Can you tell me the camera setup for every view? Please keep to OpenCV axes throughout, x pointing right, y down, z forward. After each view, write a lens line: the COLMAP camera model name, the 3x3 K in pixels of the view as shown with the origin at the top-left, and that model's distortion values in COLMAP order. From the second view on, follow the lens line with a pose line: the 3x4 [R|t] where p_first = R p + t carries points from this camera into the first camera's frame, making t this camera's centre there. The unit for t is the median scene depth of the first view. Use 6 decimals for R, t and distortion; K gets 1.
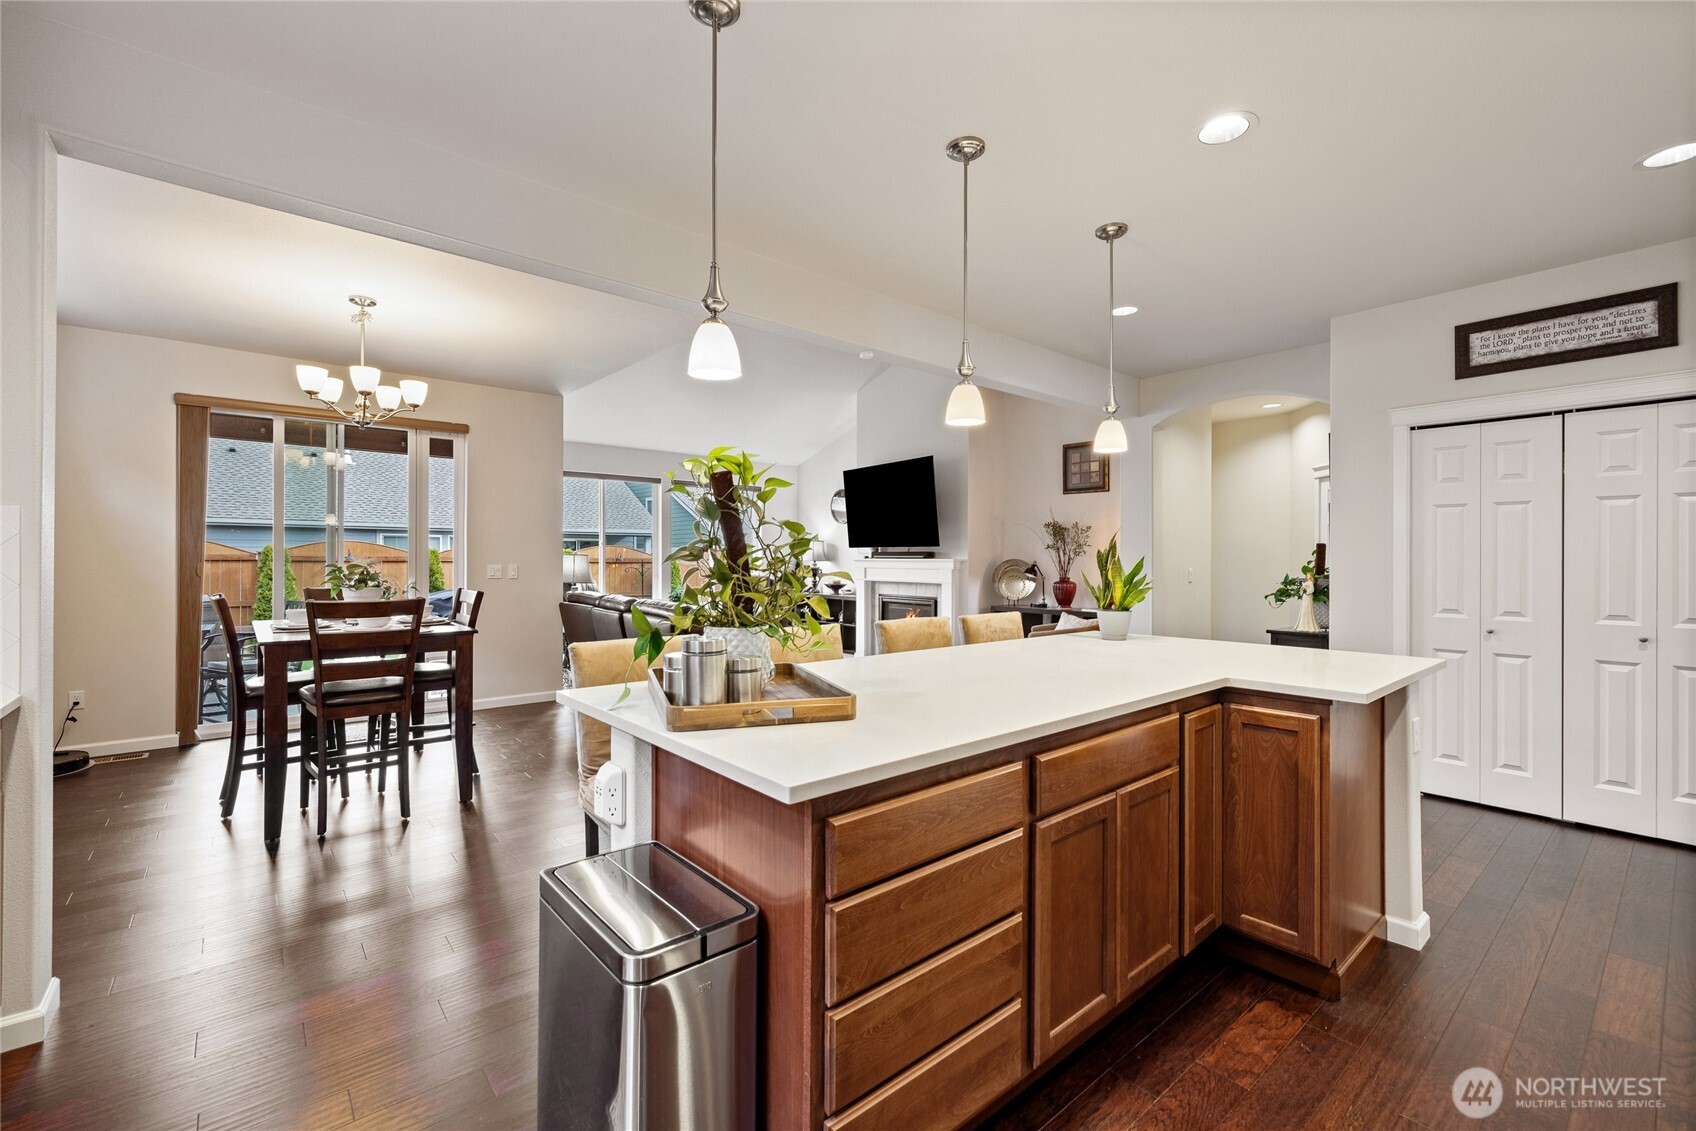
lens RADIAL K [[723.4, 0, 847.5], [0, 723.4, 561.1], [0, 0, 1]] dist [0.003018, 0.000505]
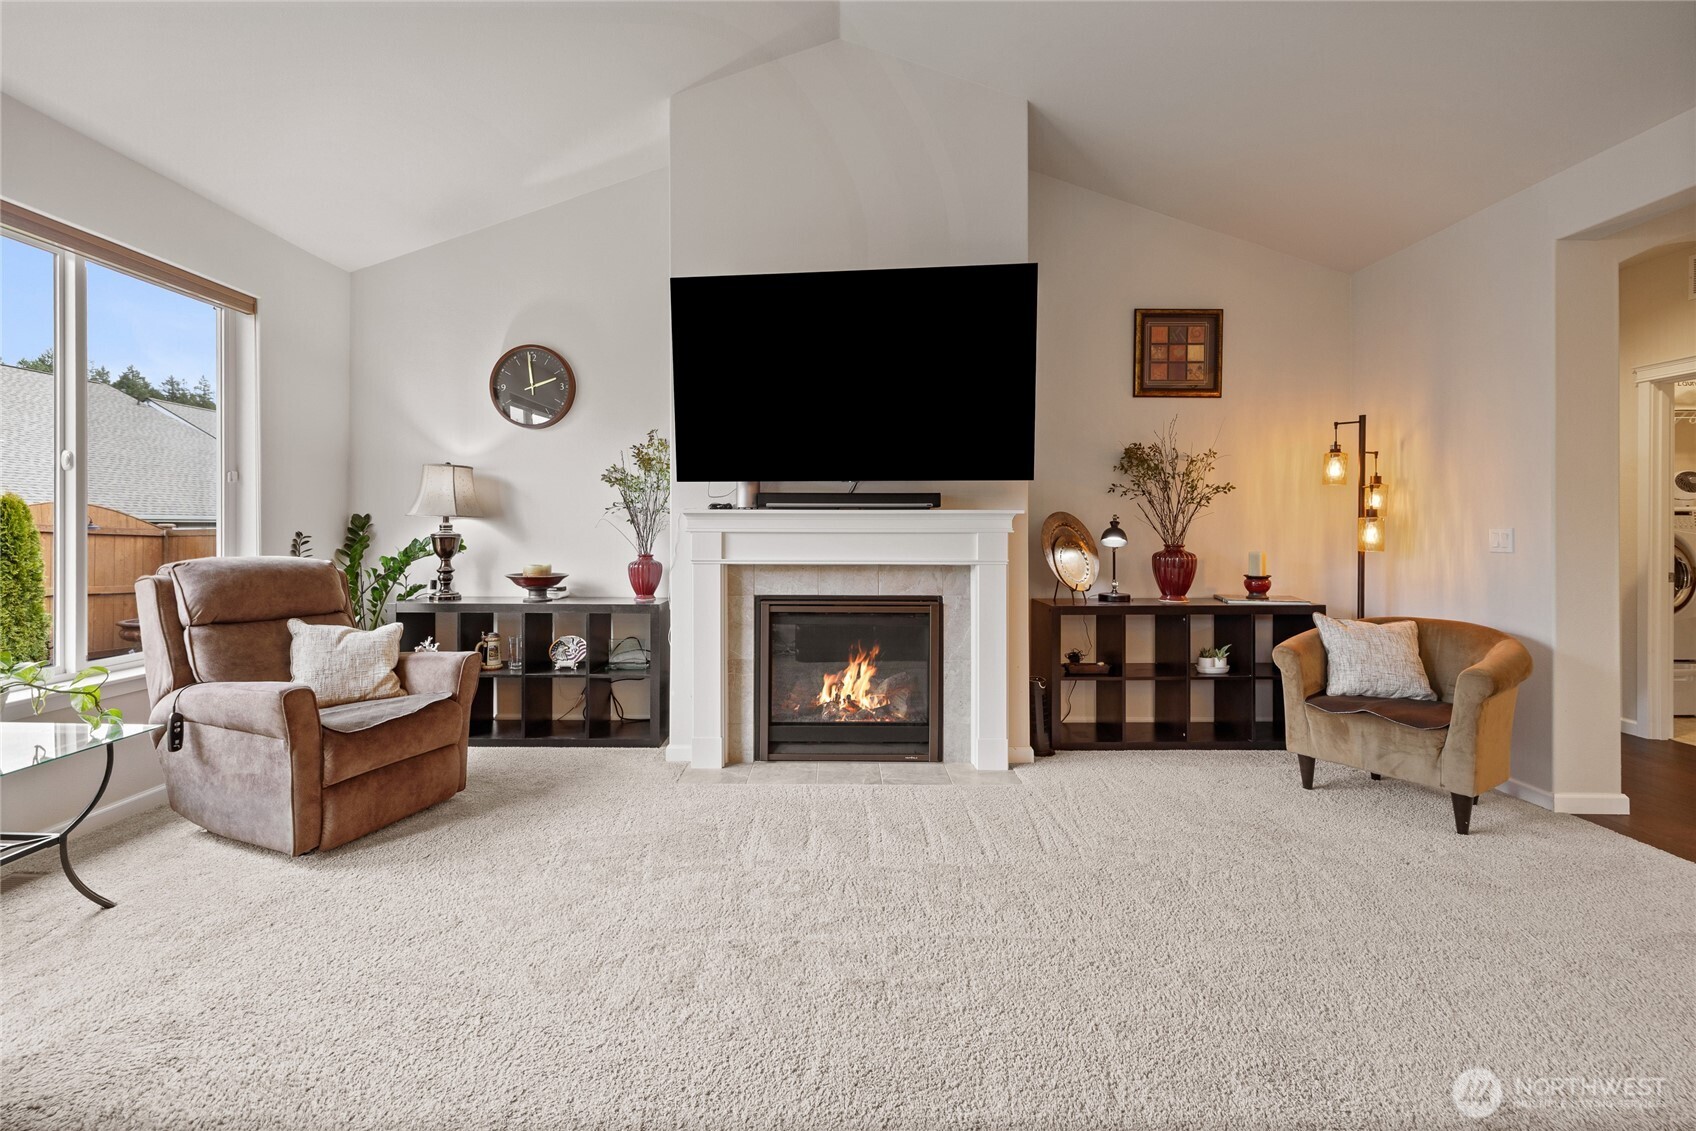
lens RADIAL K [[723.4, 0, 852.2], [0, 723.4, 527.4], [0, 0, 1]] dist [0.003018, 0.000505]
pose [[0.657430, -0.006337, 0.753489, -0.233585], [0.003329, 0.999979, 0.005505, 0.004440], [-0.753509, -0.001111, 0.657437, 0.692002]]
